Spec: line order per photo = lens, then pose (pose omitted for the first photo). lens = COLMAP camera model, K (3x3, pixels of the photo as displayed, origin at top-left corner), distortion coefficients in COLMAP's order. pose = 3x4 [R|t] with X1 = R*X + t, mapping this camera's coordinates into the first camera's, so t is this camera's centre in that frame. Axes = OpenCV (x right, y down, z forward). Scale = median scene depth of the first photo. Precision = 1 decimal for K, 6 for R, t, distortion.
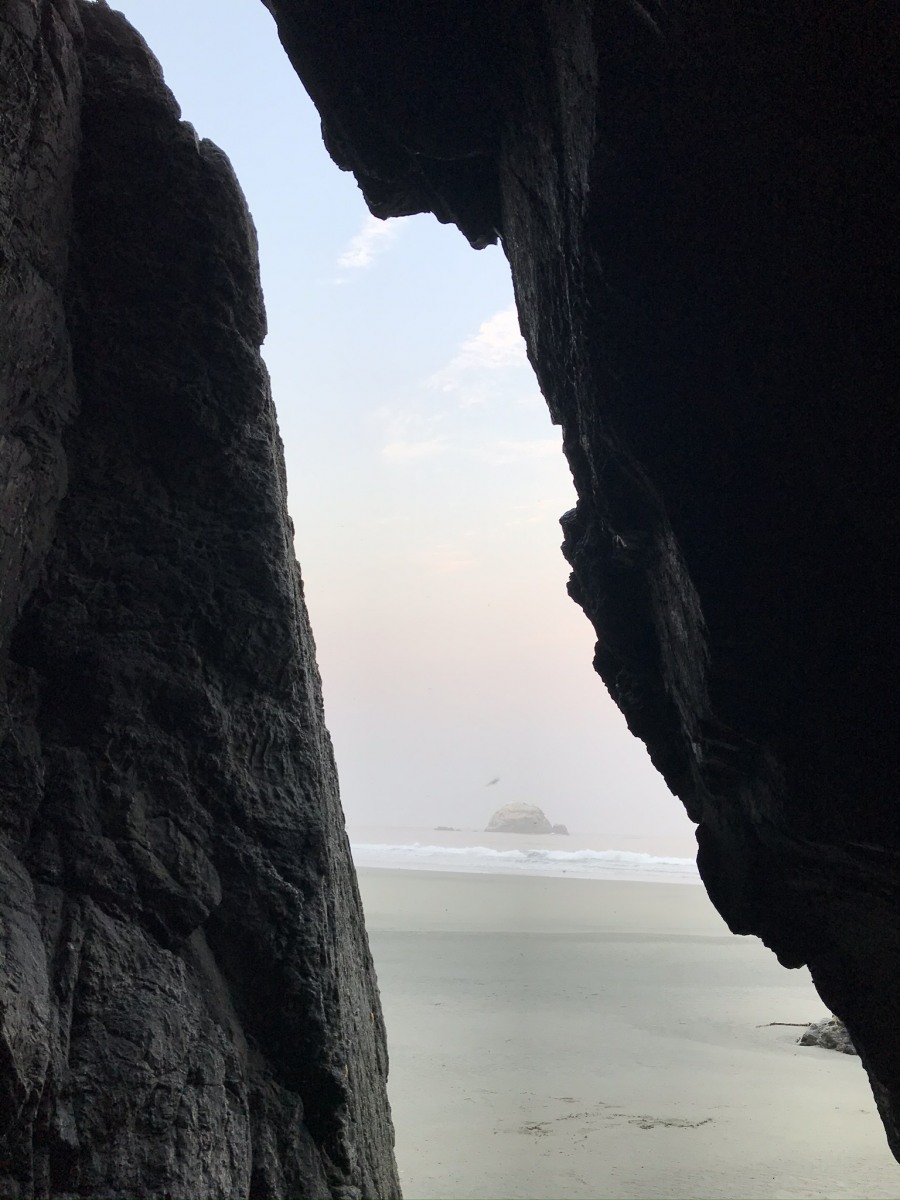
lens RADIAL K [[967.2, 0, 454.3], [0, 967.2, 602.2], [0, 0, 1]] dist [0.022561, -0.022452]
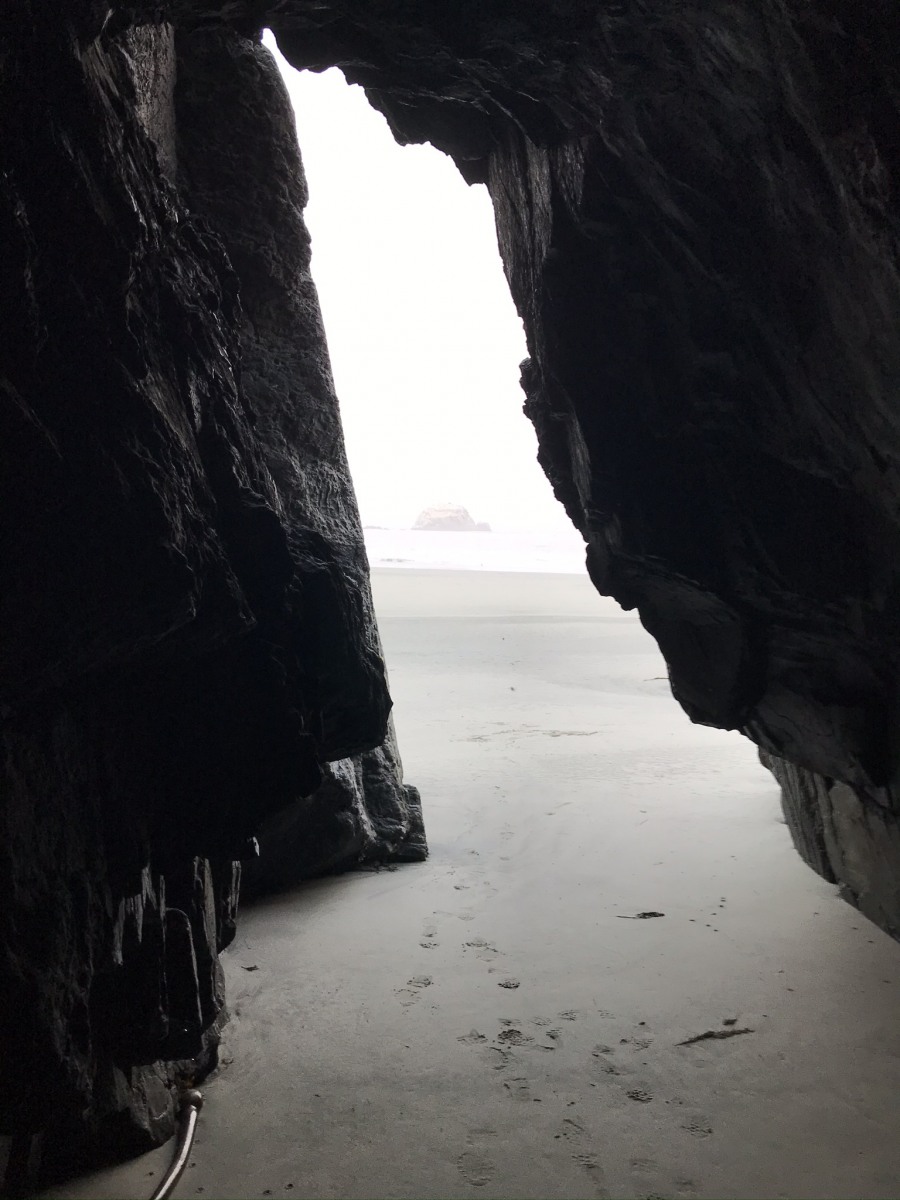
lens RADIAL K [[967.2, 0, 450.3], [0, 967.2, 598.2], [0, 0, 1]] dist [0.022561, -0.022452]
pose [[0.997351, -0.016515, 0.070843, -0.110269], [-0.005382, 0.954465, 0.298275, -0.164387], [-0.072543, -0.297867, 0.951847, -0.580214]]
